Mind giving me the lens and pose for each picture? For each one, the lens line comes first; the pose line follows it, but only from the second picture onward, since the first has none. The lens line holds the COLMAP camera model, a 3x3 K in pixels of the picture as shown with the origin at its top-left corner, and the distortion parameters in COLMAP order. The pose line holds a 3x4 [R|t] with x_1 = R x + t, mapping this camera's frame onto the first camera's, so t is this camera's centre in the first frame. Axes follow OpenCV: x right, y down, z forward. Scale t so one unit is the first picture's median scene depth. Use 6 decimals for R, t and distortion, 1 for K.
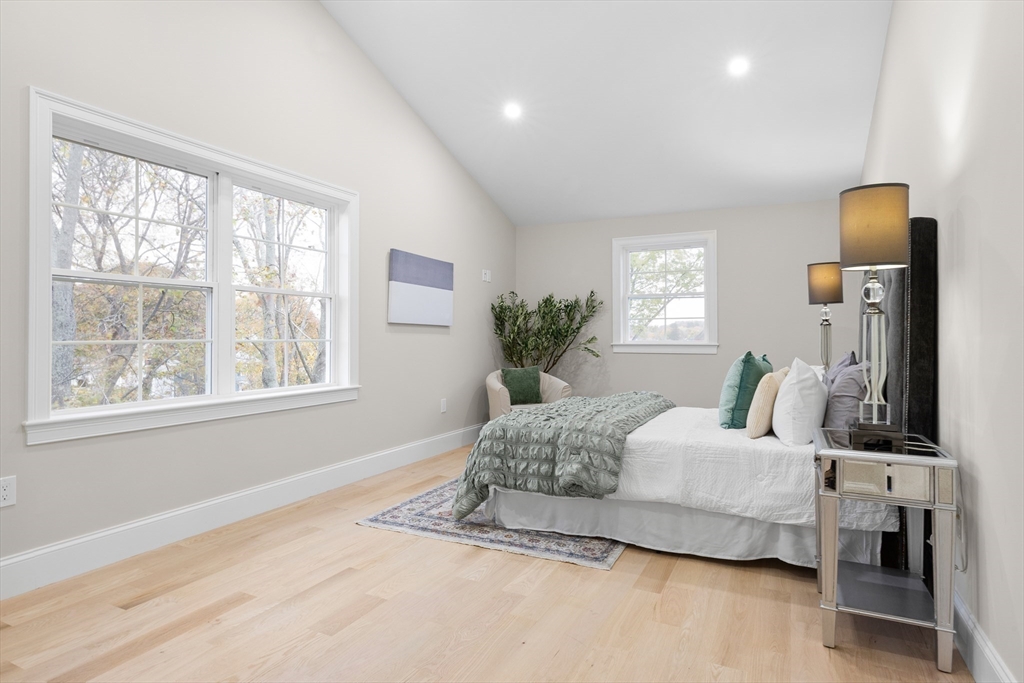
lens RADIAL K [[566.3, 0, 512.1], [0, 566.3, 336.4], [0, 0, 1]] dist [-0.002336, -0.000380]
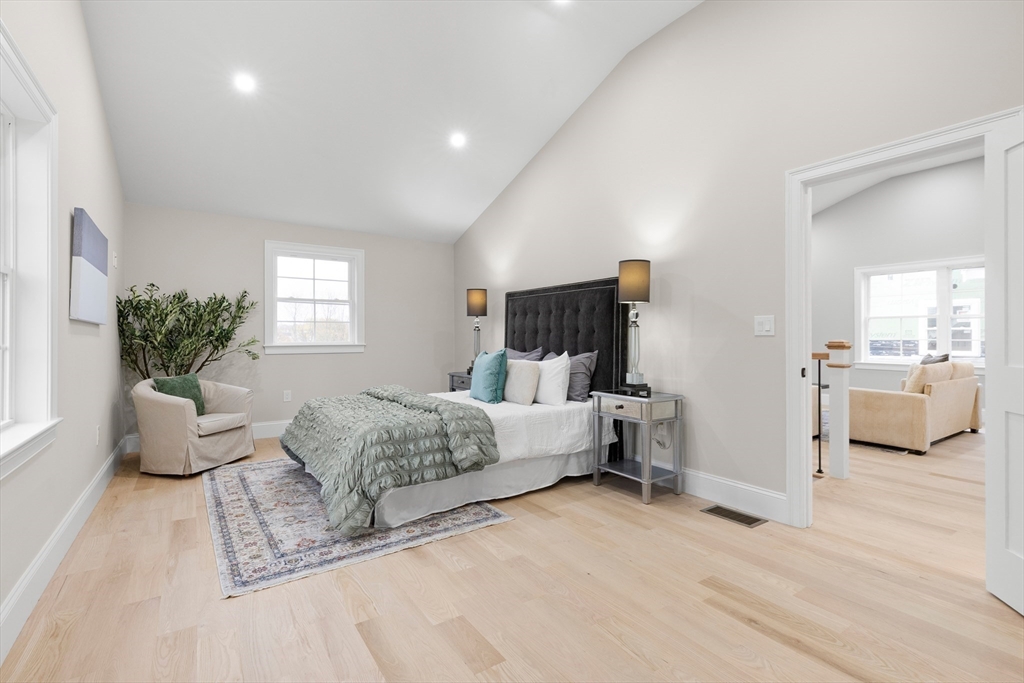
lens RADIAL K [[476.1, 0, 512.0], [0, 476.1, 341.5], [0, 0, 1]] dist [0.004668, 0.000264]
pose [[0.479741, -0.009542, 0.877358, -0.680806], [0.000271, 0.999942, 0.010727, -0.005418], [-0.877410, -0.004909, 0.479716, 0.416153]]
